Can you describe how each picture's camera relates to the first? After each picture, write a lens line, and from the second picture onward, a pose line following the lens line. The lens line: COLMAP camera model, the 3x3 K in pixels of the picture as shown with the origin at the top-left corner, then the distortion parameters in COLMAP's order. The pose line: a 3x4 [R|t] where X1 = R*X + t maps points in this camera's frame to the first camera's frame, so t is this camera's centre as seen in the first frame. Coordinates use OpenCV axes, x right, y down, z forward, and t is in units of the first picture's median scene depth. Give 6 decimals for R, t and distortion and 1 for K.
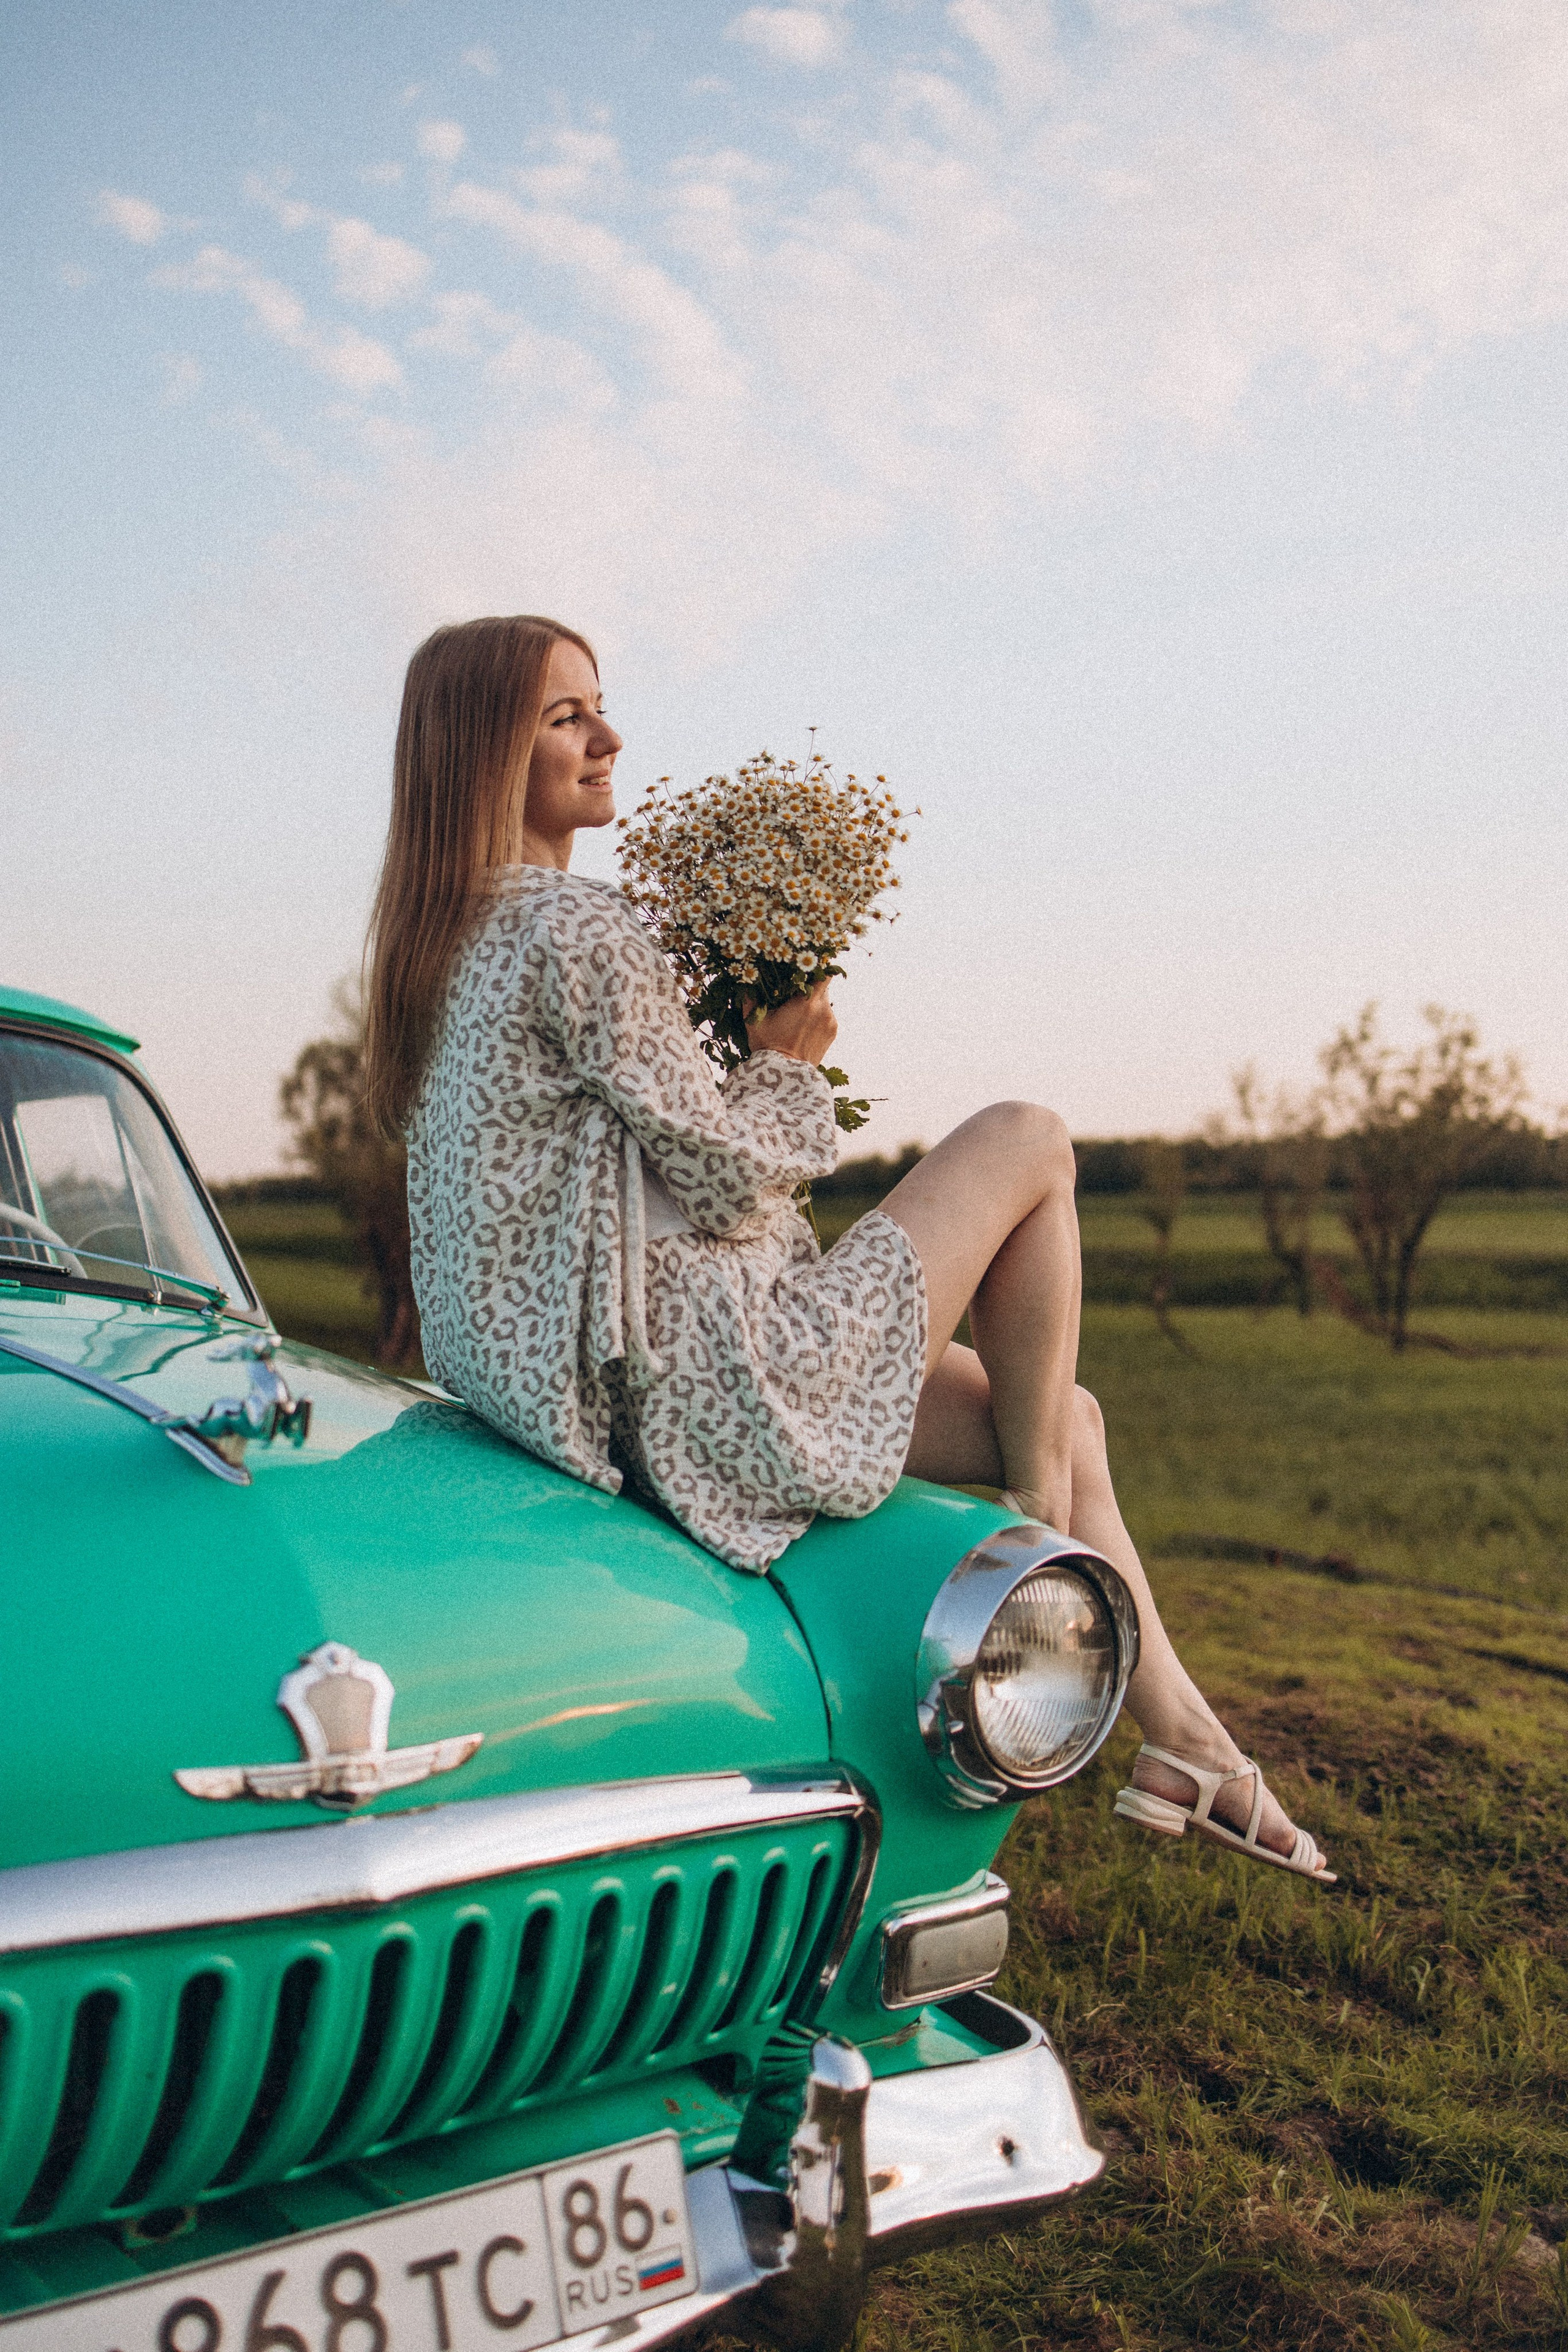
lens RADIAL K [[2445.1, 0, 781.3], [0, 2445.1, 1175.6], [0, 0, 1]] dist [0.003037, 0.000000]
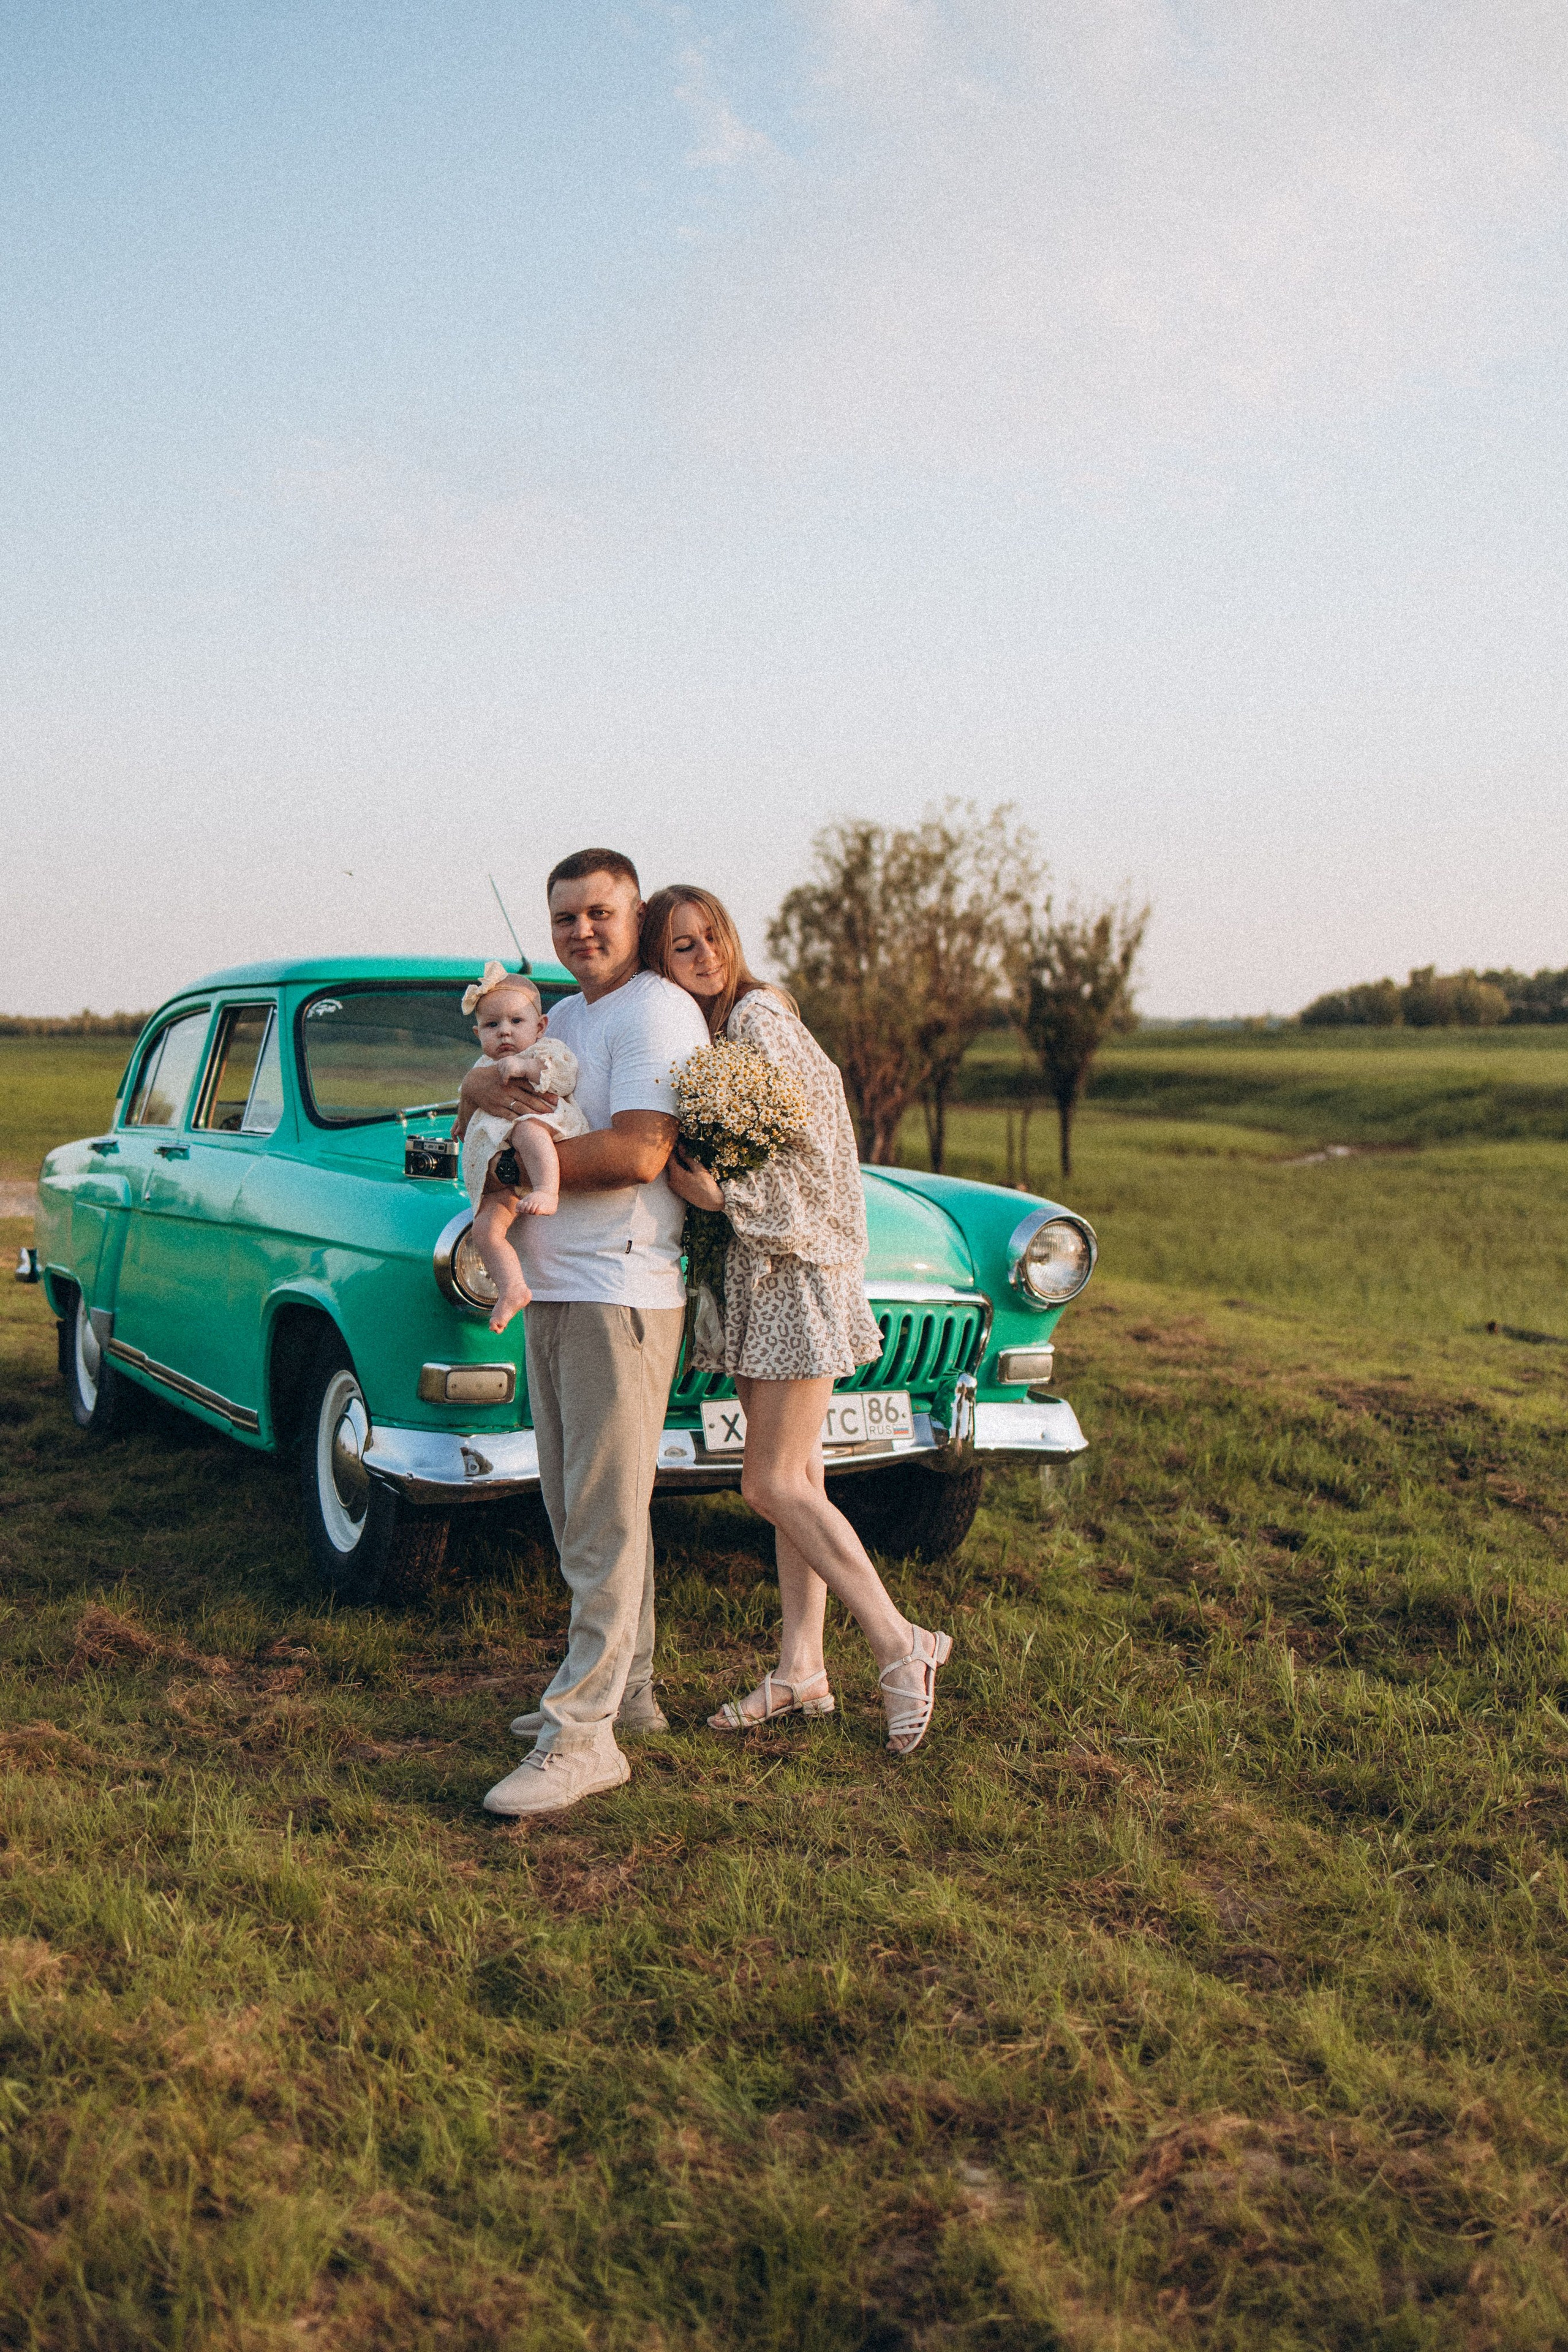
lens RADIAL K [[2445.1, 0, 784.3], [0, 2445.1, 1175.5], [0, 0, 1]] dist [0.003037, 0.000000]
pose [[0.981125, 0.017433, -0.192586, 0.320796], [-0.004404, 0.997684, 0.067873, -0.074057], [0.193323, -0.065743, 0.978930, -1.658564]]
